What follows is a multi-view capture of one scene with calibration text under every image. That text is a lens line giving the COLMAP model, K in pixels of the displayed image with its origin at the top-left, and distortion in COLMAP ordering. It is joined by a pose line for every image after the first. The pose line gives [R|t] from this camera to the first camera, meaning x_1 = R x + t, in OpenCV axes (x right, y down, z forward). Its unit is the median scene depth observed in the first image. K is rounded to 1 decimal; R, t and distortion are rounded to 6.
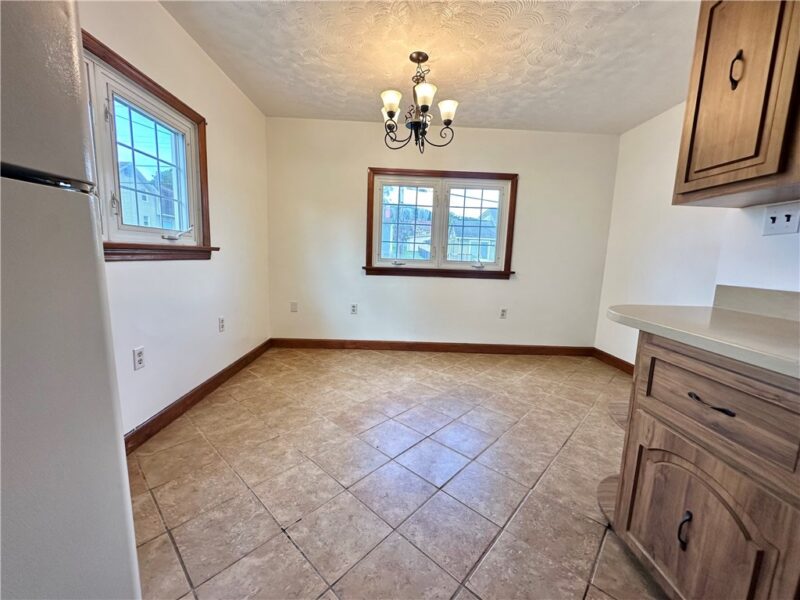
lens RADIAL K [[321.4, 0, 399.8], [0, 321.4, 296.4], [0, 0, 1]] dist [-0.001770, -0.000089]
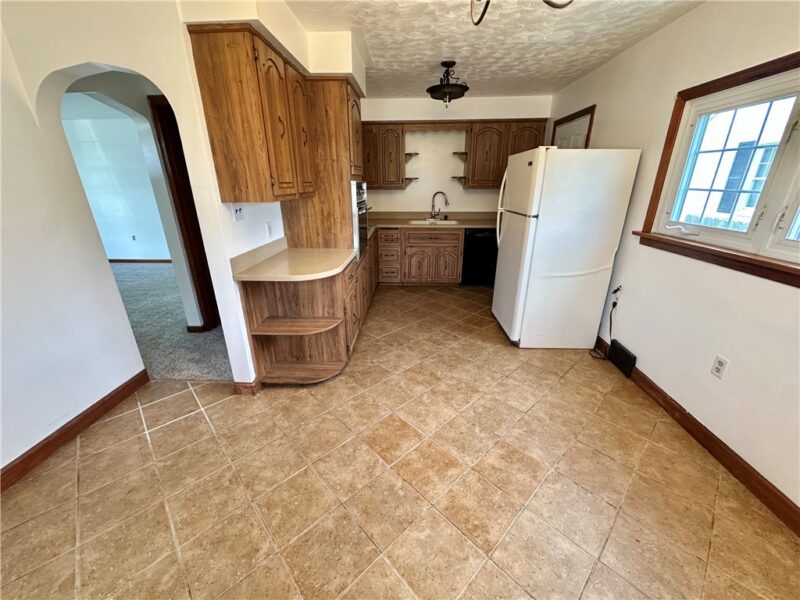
lens RADIAL K [[321.4, 0, 400.4], [0, 321.4, 299.7], [0, 0, 1]] dist [-0.001770, -0.000089]
pose [[-0.996745, -0.054821, 0.059114, 0.128605], [-0.020864, 0.883651, 0.467680, -0.382134], [-0.077874, 0.464925, -0.881919, 1.587955]]
